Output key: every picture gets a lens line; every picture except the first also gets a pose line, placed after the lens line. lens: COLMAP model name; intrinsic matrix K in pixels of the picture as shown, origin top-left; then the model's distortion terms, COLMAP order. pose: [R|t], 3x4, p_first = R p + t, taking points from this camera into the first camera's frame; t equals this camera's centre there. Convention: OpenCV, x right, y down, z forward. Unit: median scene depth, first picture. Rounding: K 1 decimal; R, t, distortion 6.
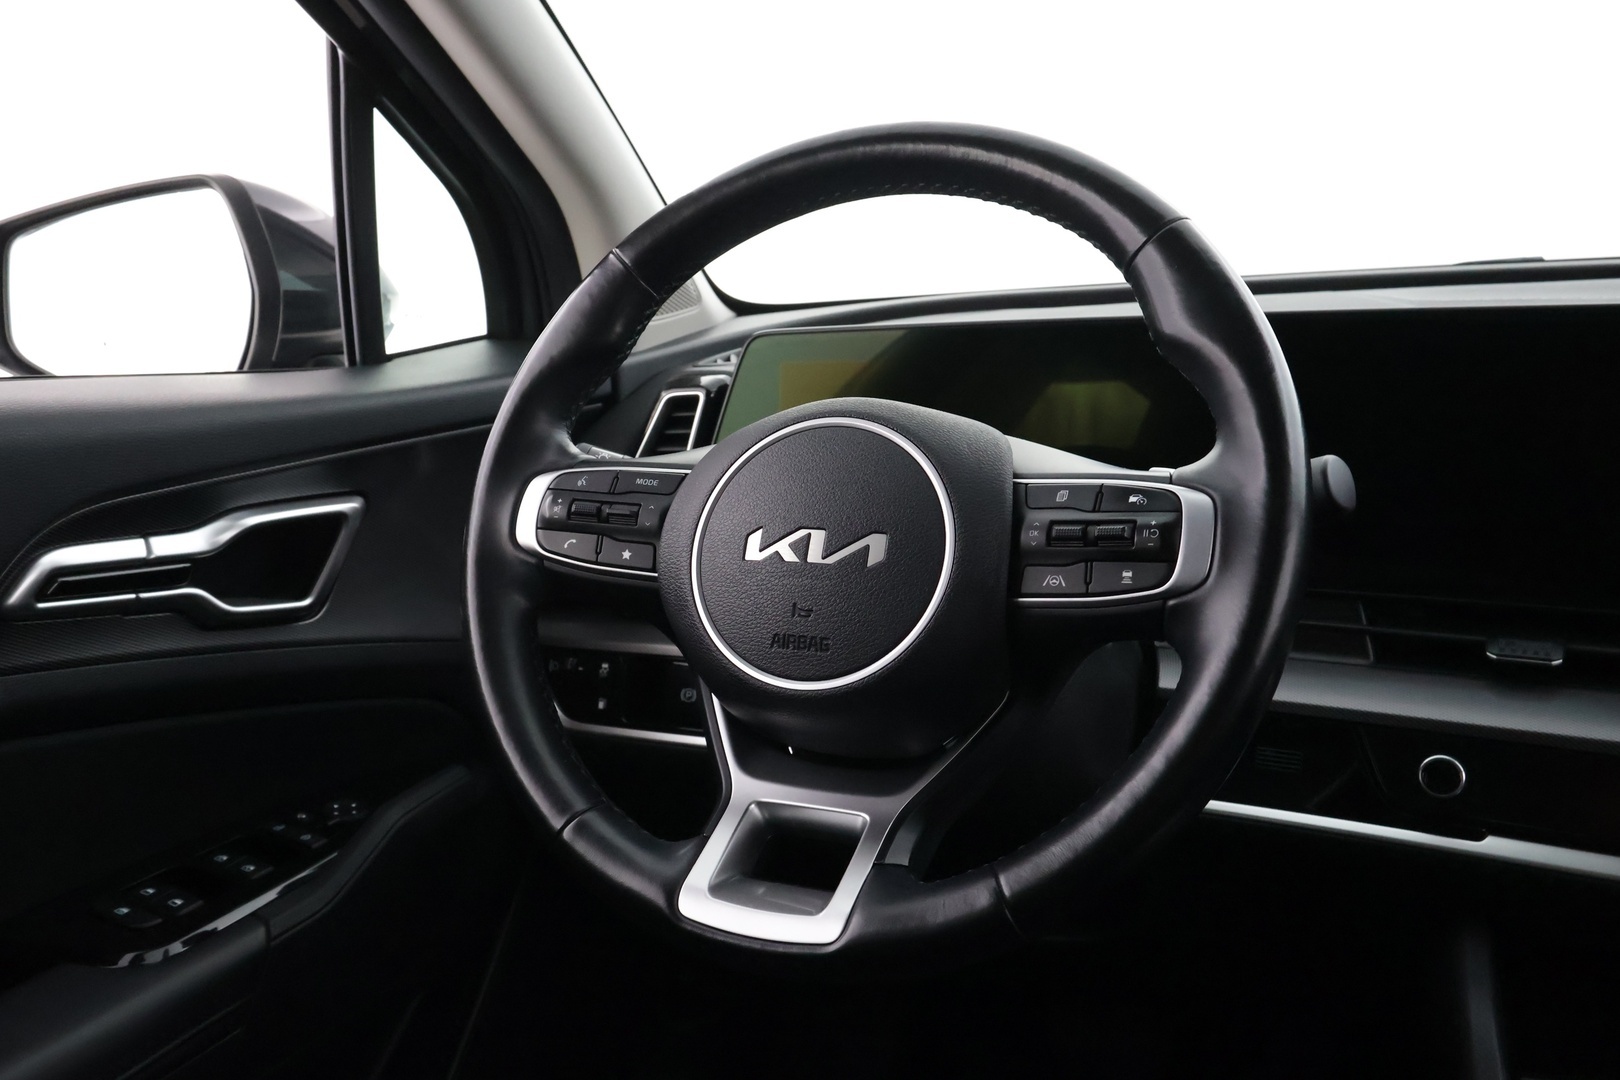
lens RADIAL K [[1280.2, 0, 806.6], [0, 1280.2, 541.8], [0, 0, 1]] dist [0.011673, 0.008730]
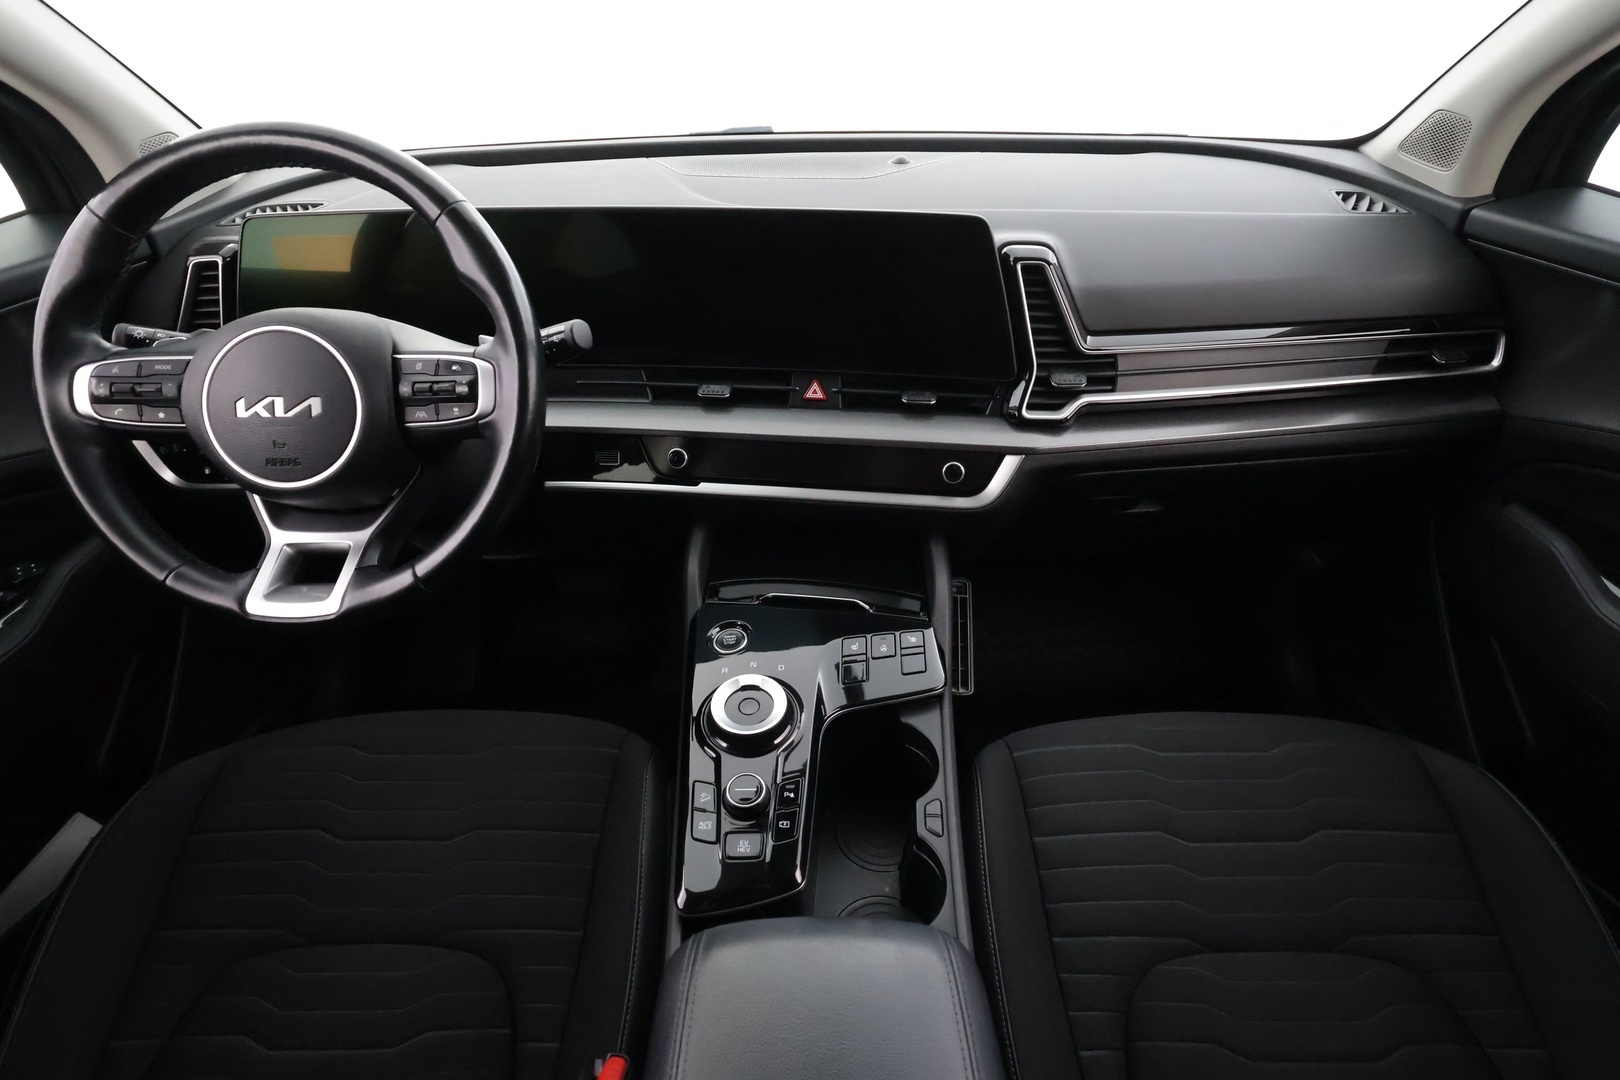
lens RADIAL K [[830.0, 0, 817.6], [0, 830.0, 544.0], [0, 0, 1]] dist [0.005626, 0.000590]
pose [[0.917218, -0.190184, 0.350060, 0.247730], [0.055158, 0.930855, 0.361201, -0.191676], [-0.394549, -0.311991, 0.864287, -0.346026]]
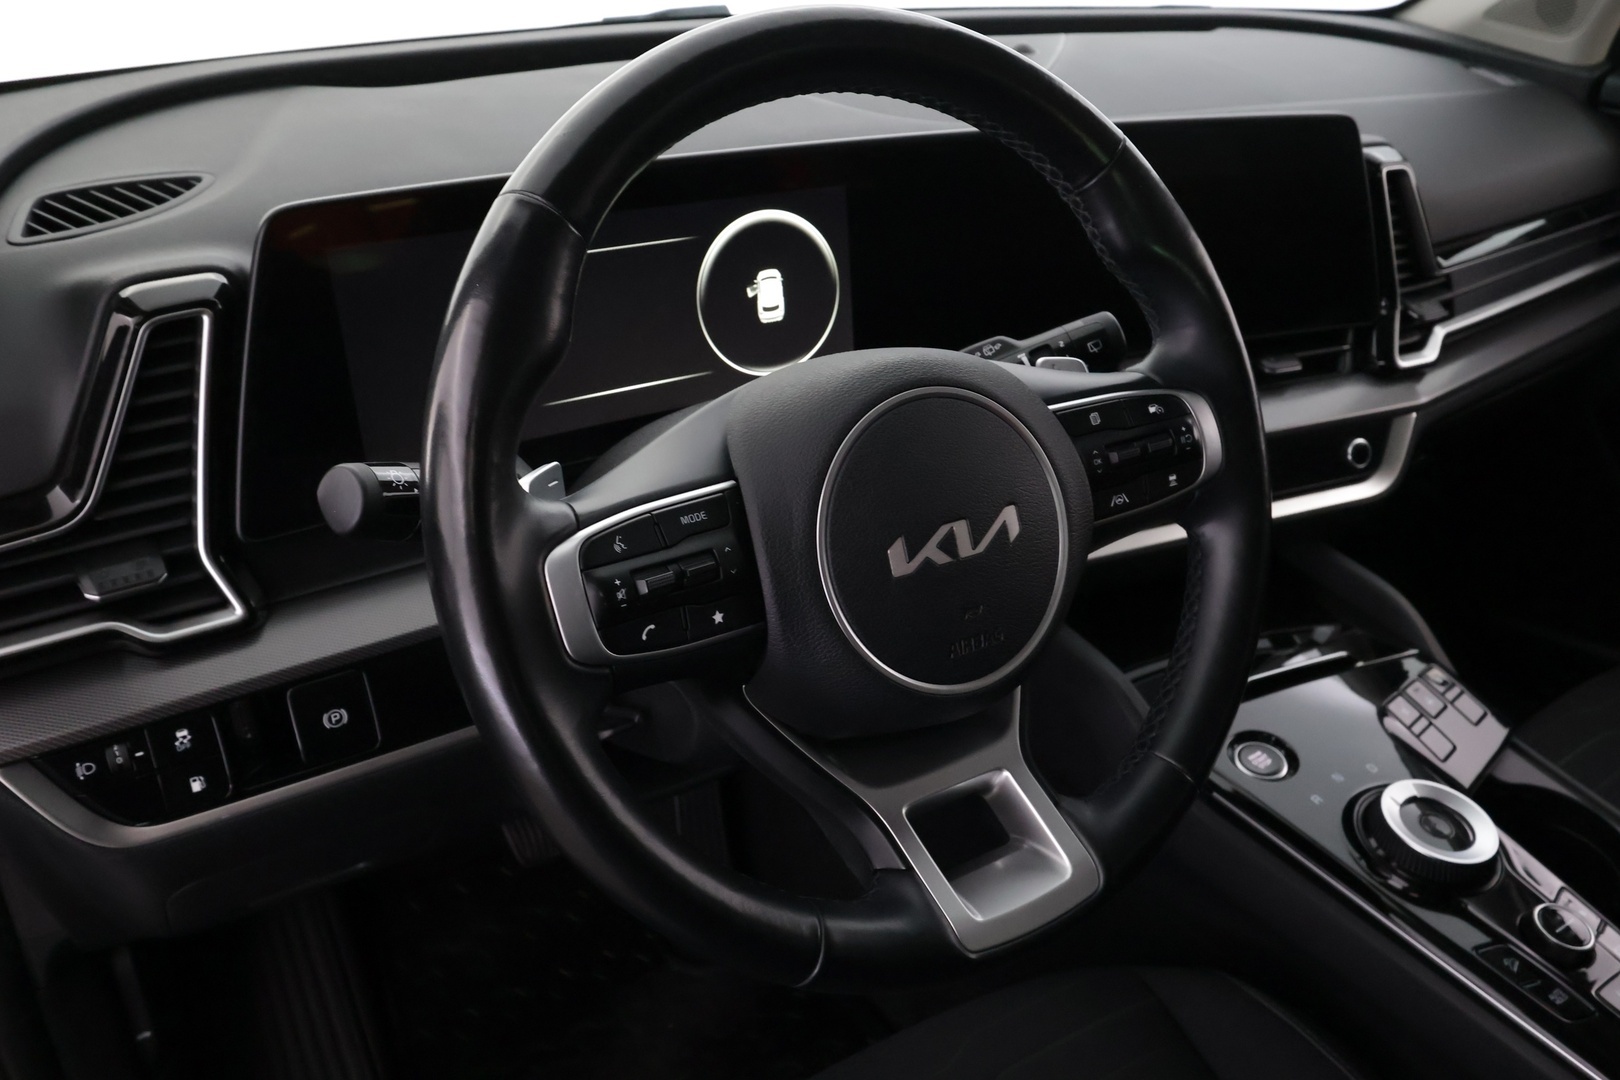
lens RADIAL K [[1280.2, 0, 808.6], [0, 1280.2, 537.0], [0, 0, 1]] dist [0.011673, 0.008730]
pose [[0.546488, -0.343386, 0.763830, -0.743042], [0.110233, 0.933631, 0.340855, -0.318122], [-0.830180, -0.102074, 0.548071, 0.575489]]
